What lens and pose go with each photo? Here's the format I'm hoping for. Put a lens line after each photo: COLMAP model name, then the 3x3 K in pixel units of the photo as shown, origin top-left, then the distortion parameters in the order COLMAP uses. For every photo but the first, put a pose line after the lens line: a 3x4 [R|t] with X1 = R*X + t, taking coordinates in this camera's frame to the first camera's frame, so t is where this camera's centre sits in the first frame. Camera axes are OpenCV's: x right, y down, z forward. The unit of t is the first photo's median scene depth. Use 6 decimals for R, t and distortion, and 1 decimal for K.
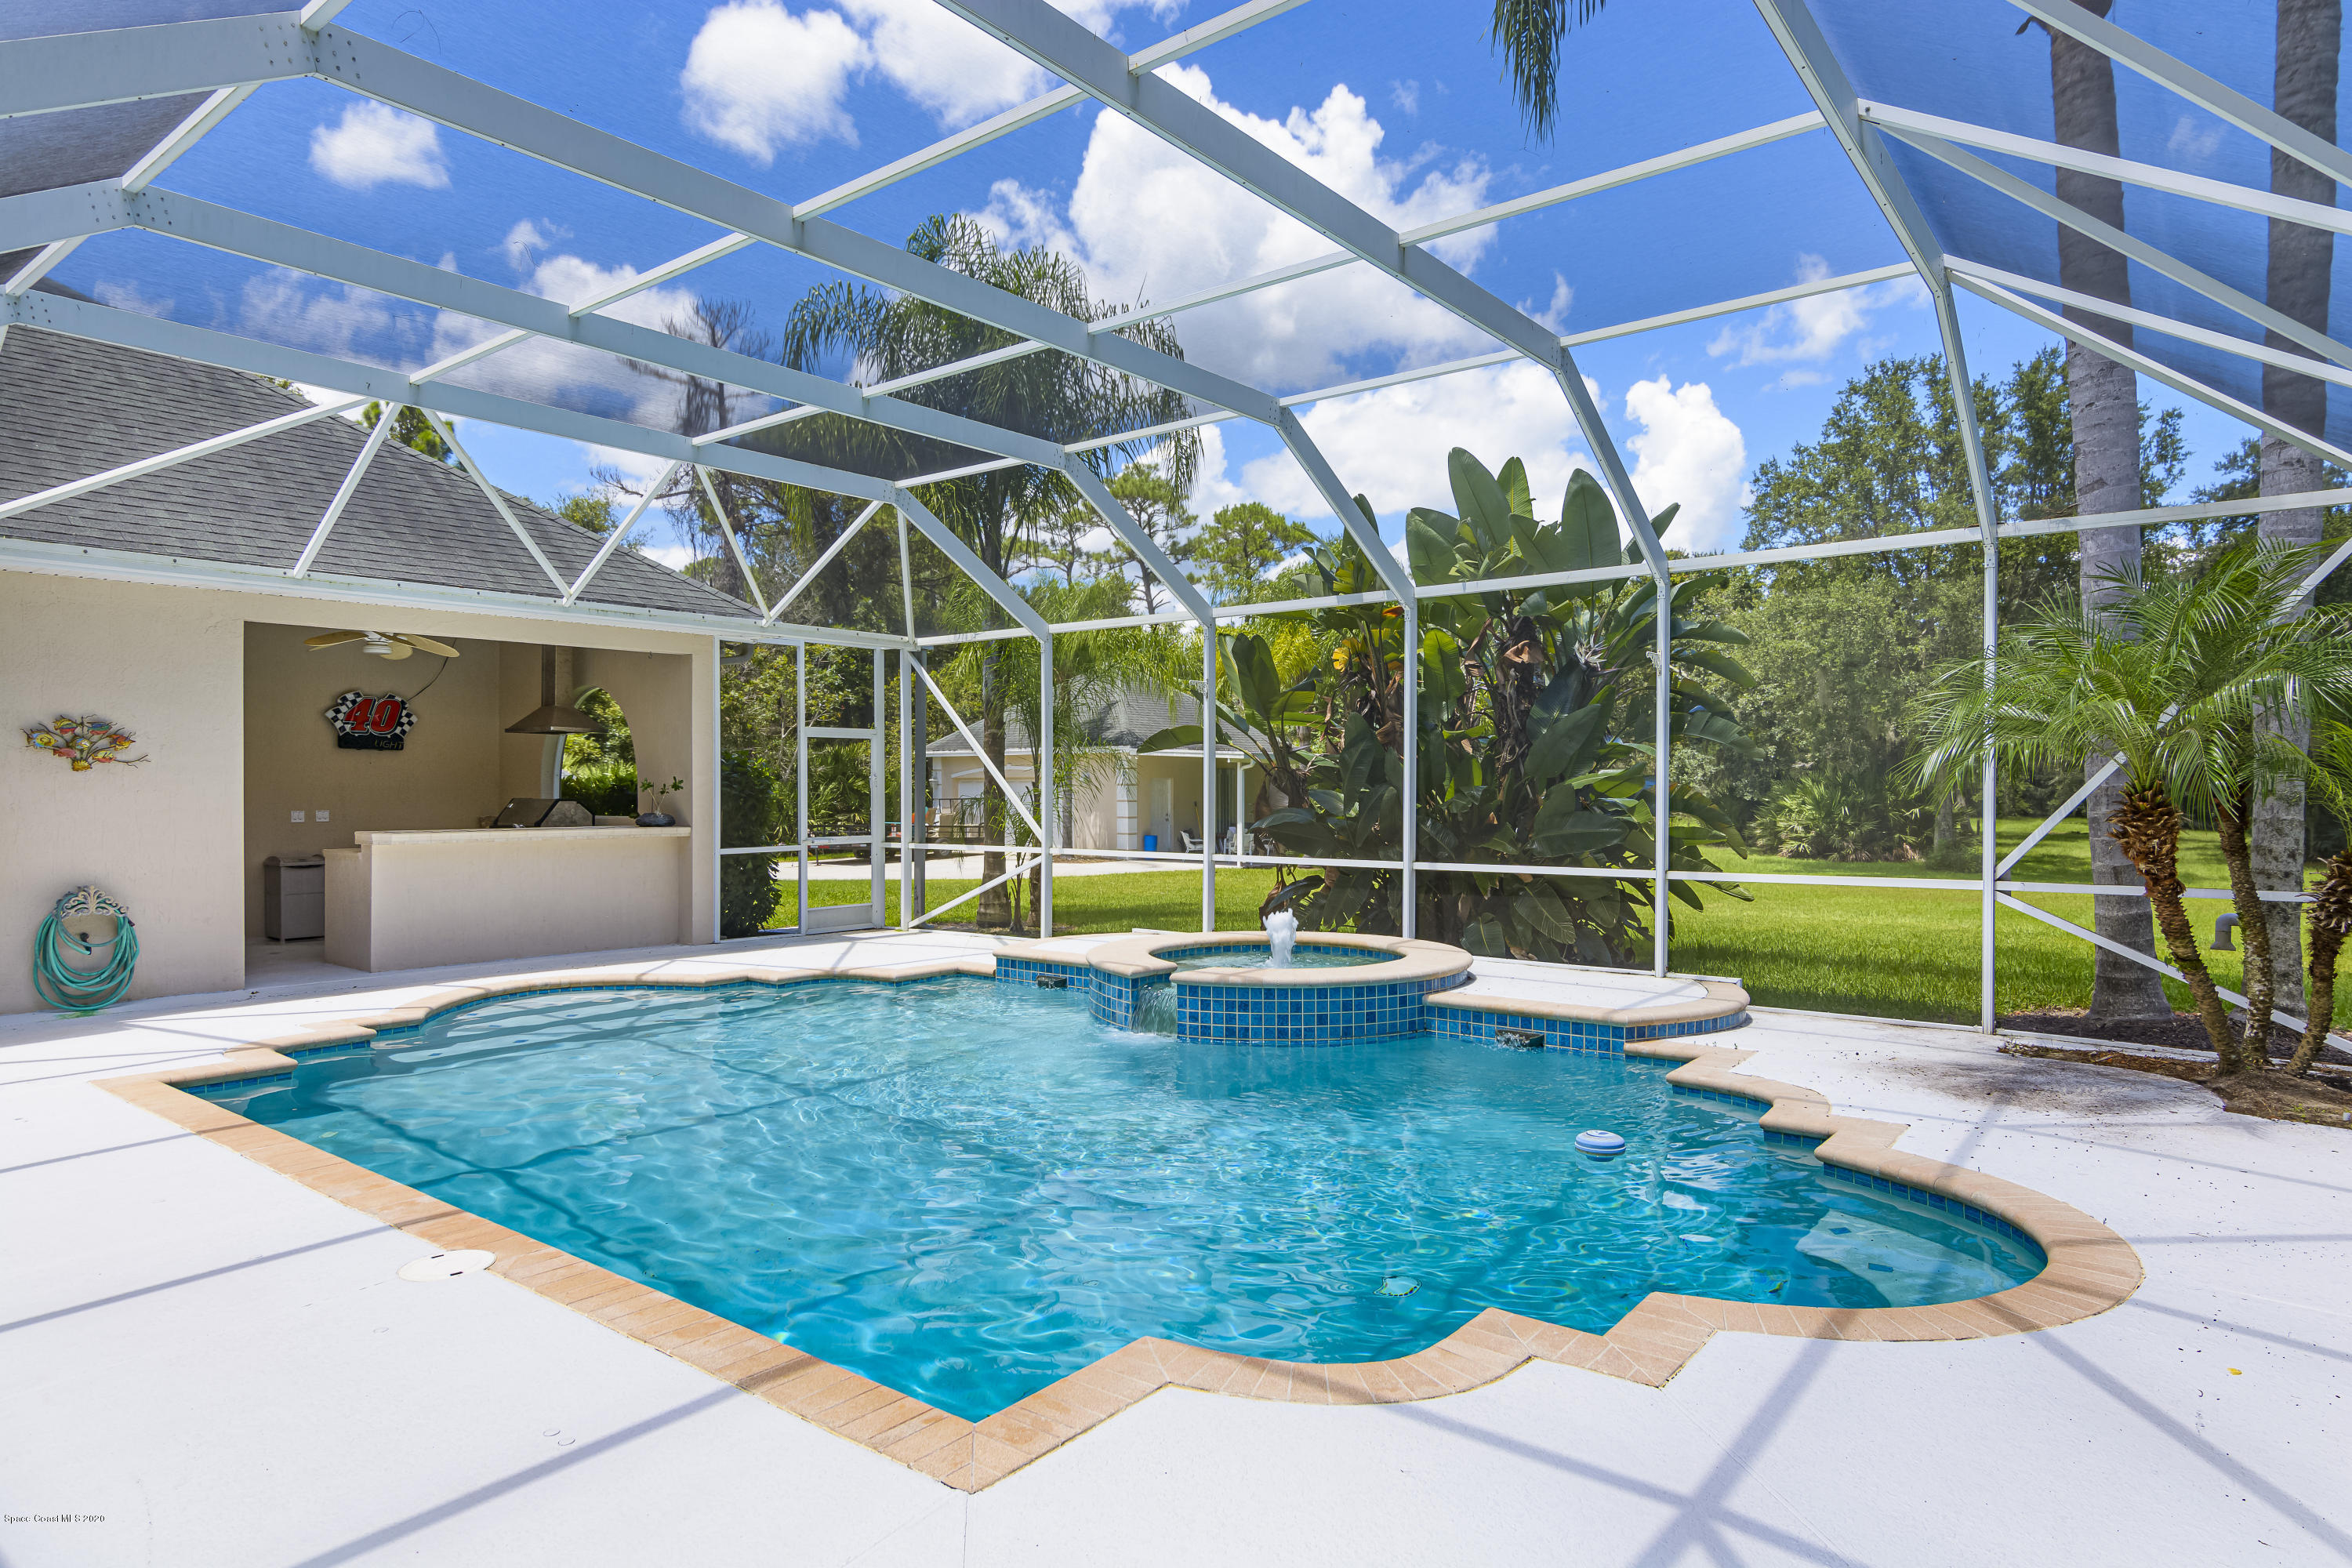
lens RADIAL K [[1345.9, 0, 1181.6], [0, 1345.9, 785.7], [0, 0, 1]] dist [-0.000830, -0.000040]
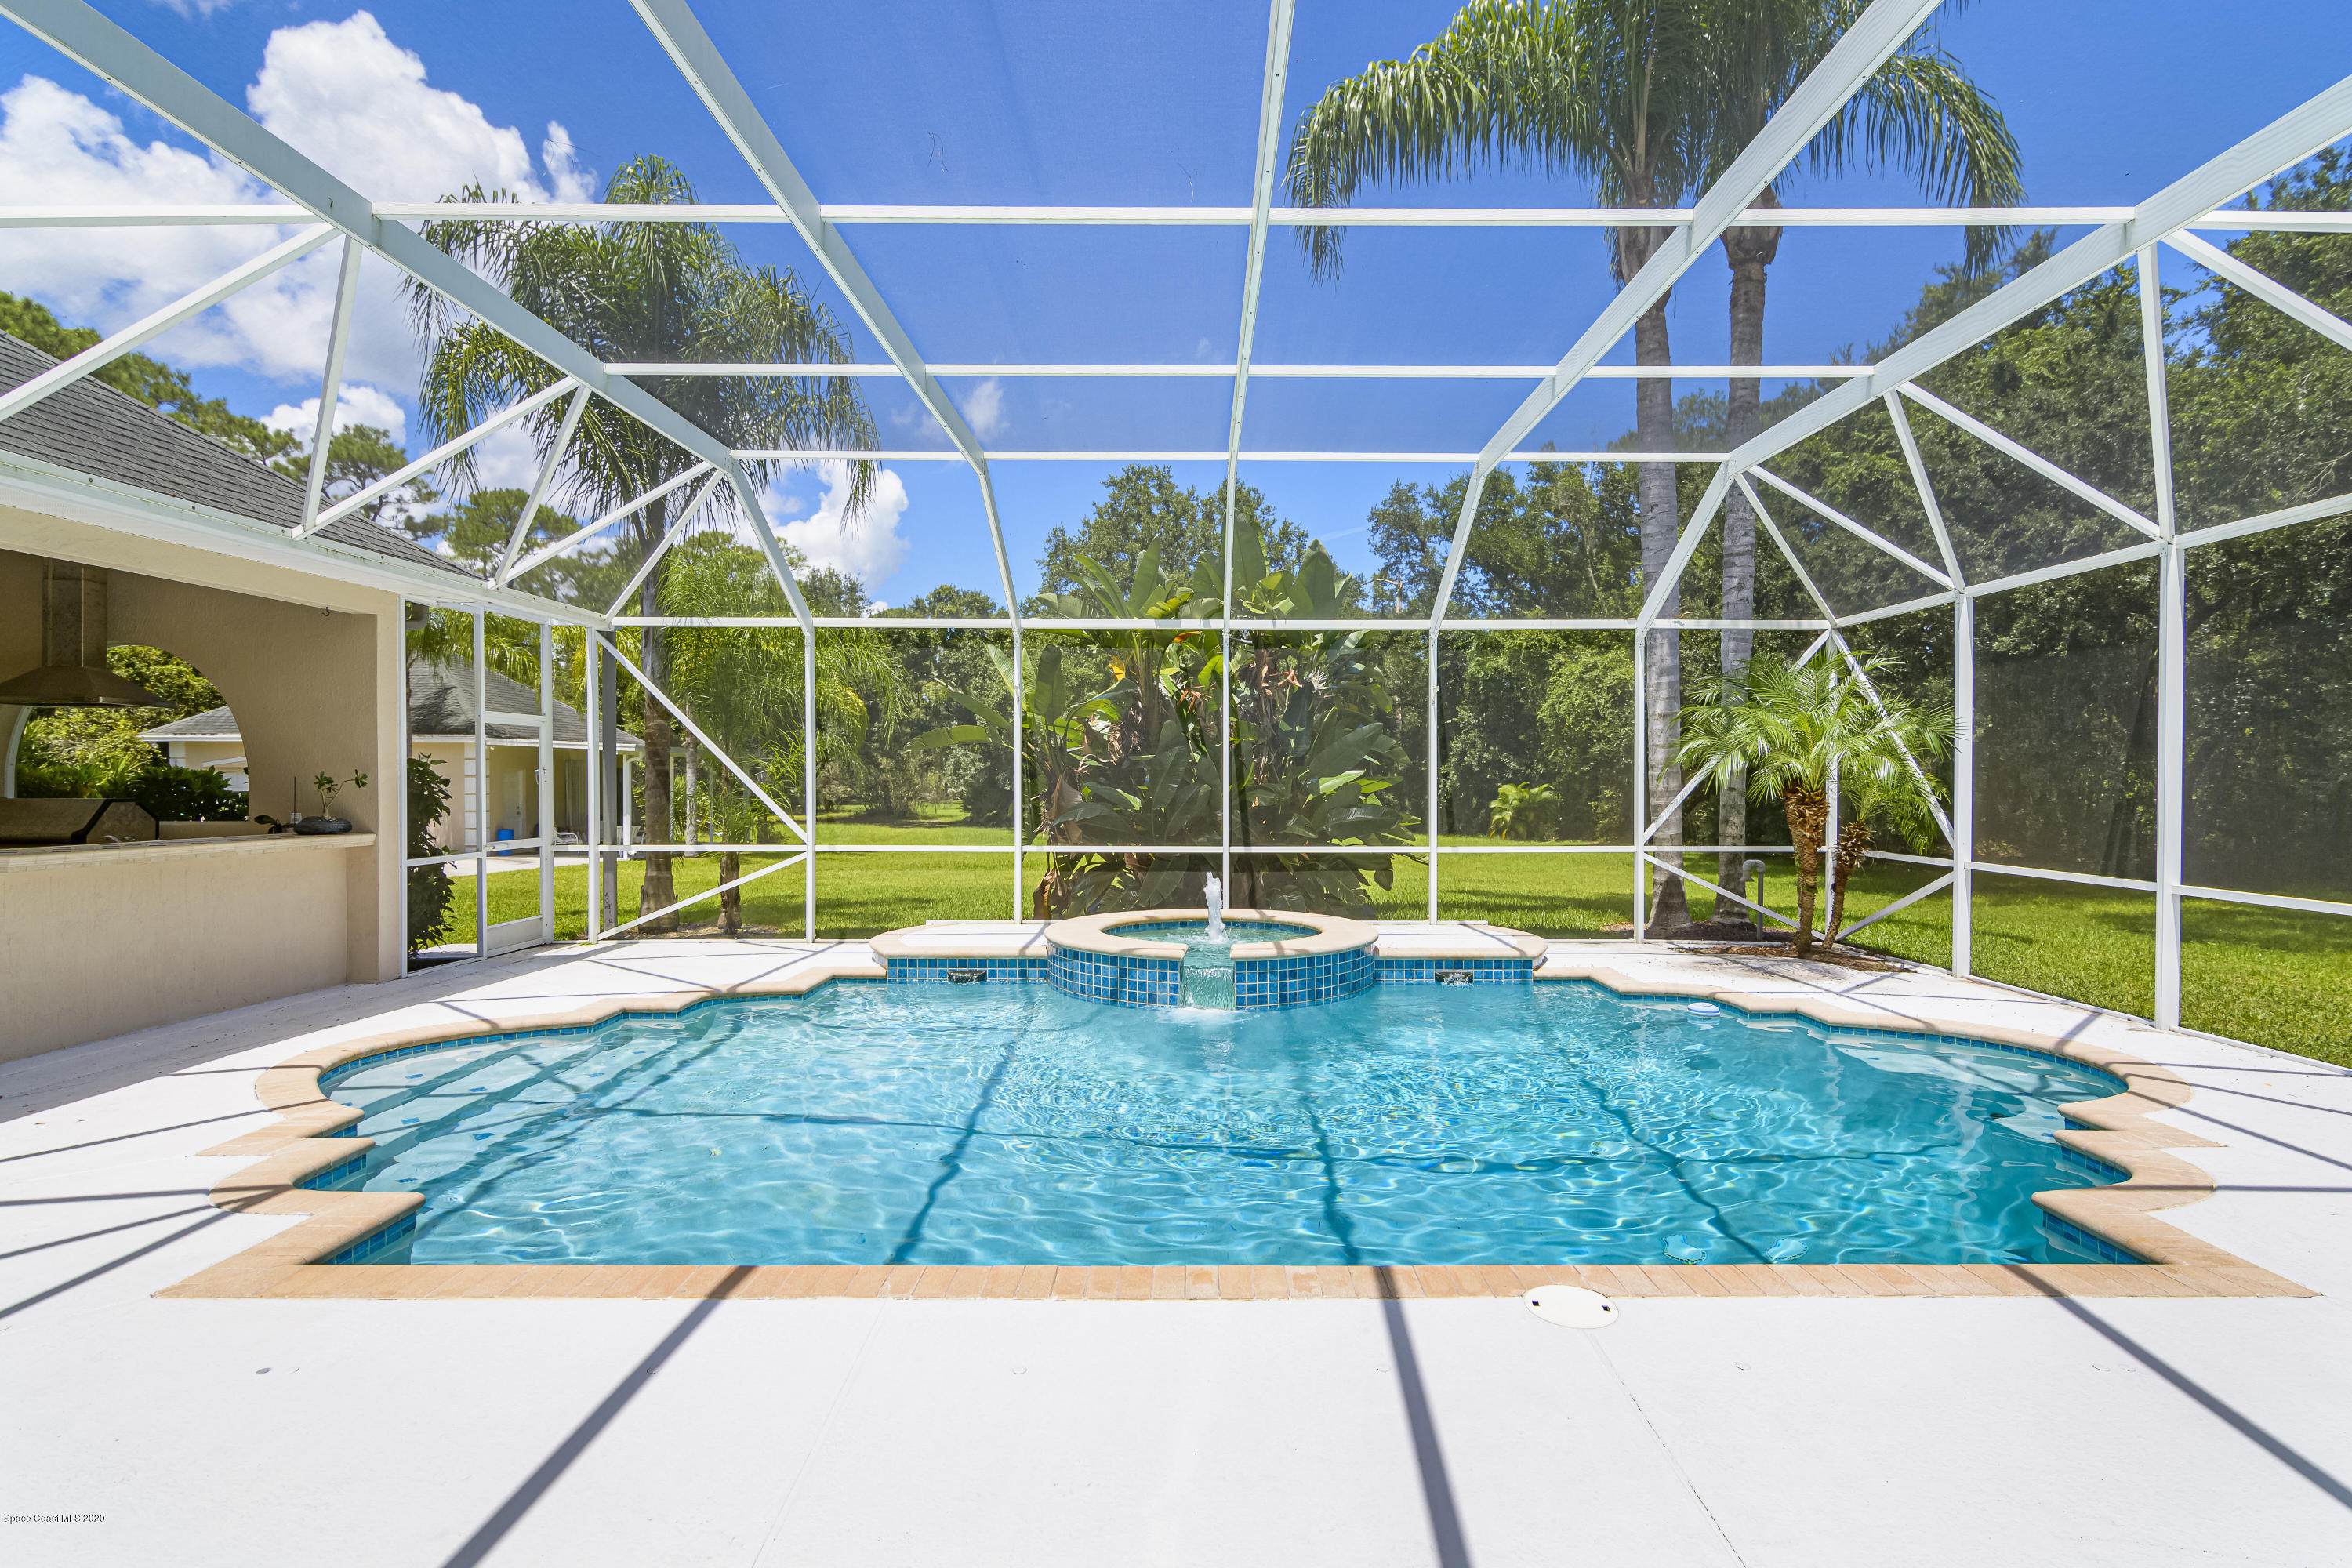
lens RADIAL K [[1149.0, 0, 1191.8], [0, 1149.0, 782.3], [0, 0, 1]] dist [-0.001551, 0.000081]
pose [[0.783116, 0.001269, 0.621875, -0.501305], [-0.004020, 0.999987, 0.003023, -0.004169], [-0.621863, -0.004867, 0.783111, 0.215940]]
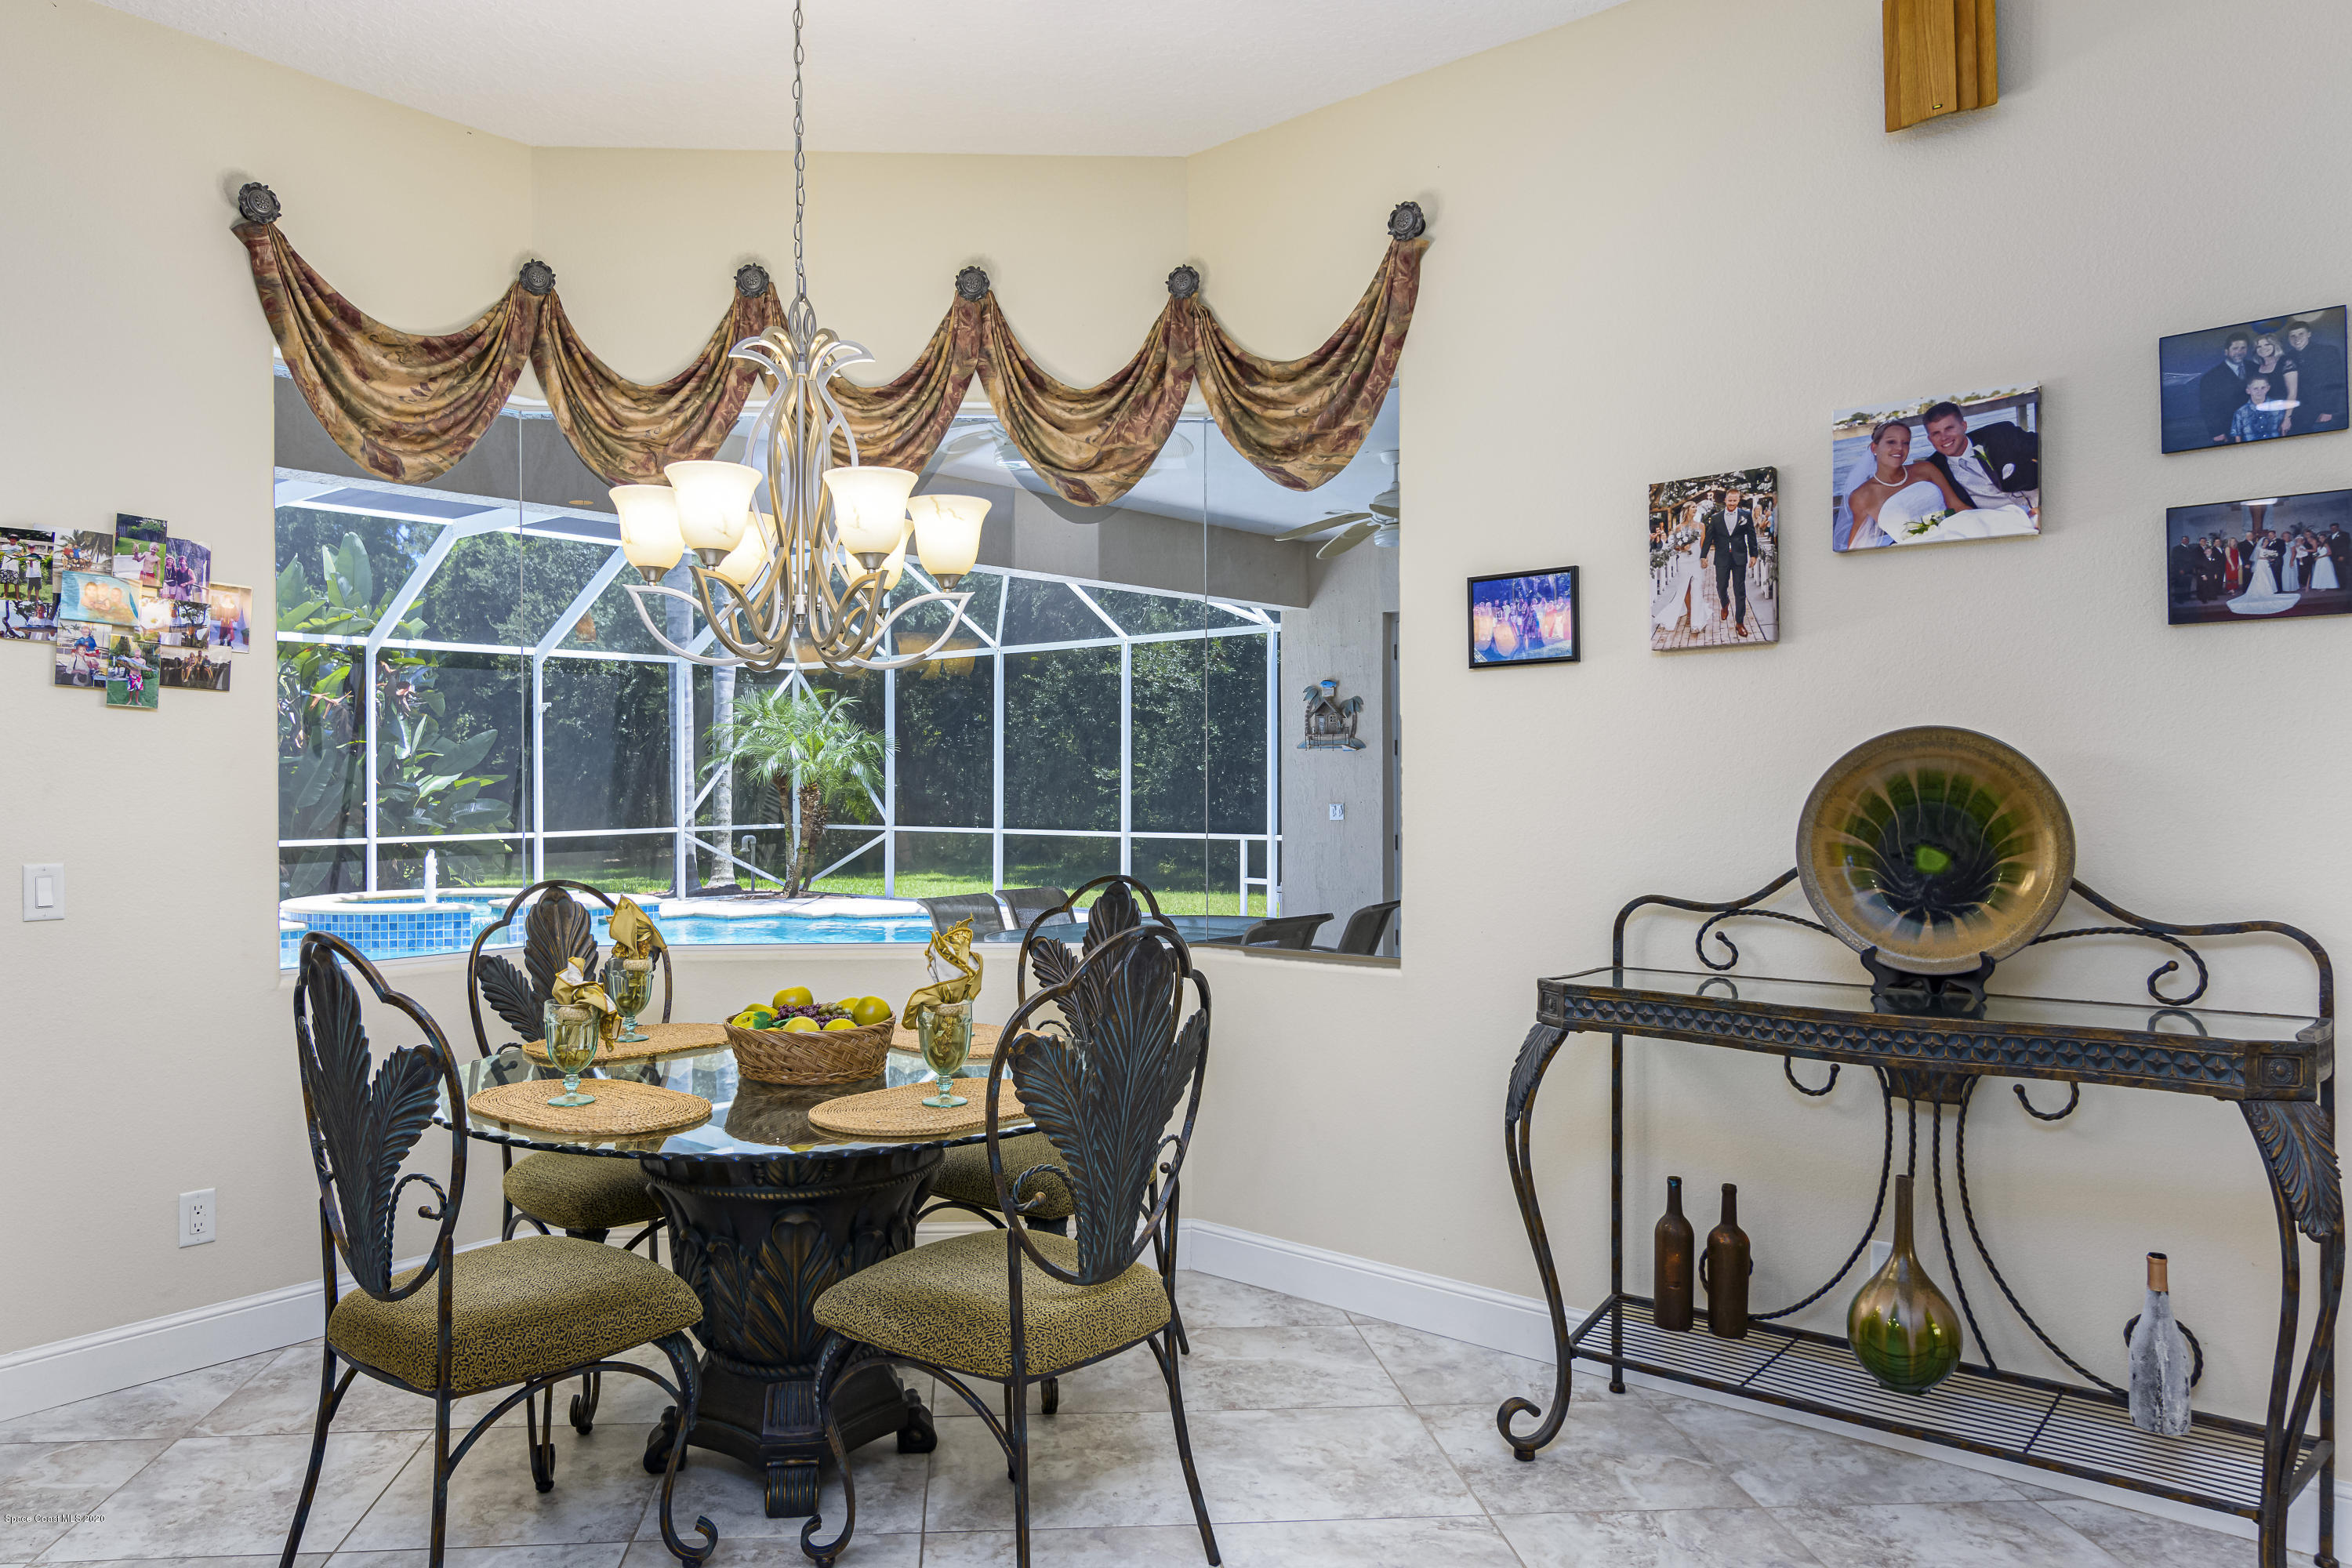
lens RADIAL K [[1552.5, 0, 1170.7], [0, 1552.5, 784.2], [0, 0, 1]] dist [0.002301, 0.001876]
pose [[0.001138, 0.000968, 0.999999, -1.386787], [0.006606, 0.999978, -0.000975, 0.008350], [-0.999978, 0.006607, 0.001132, 0.192004]]
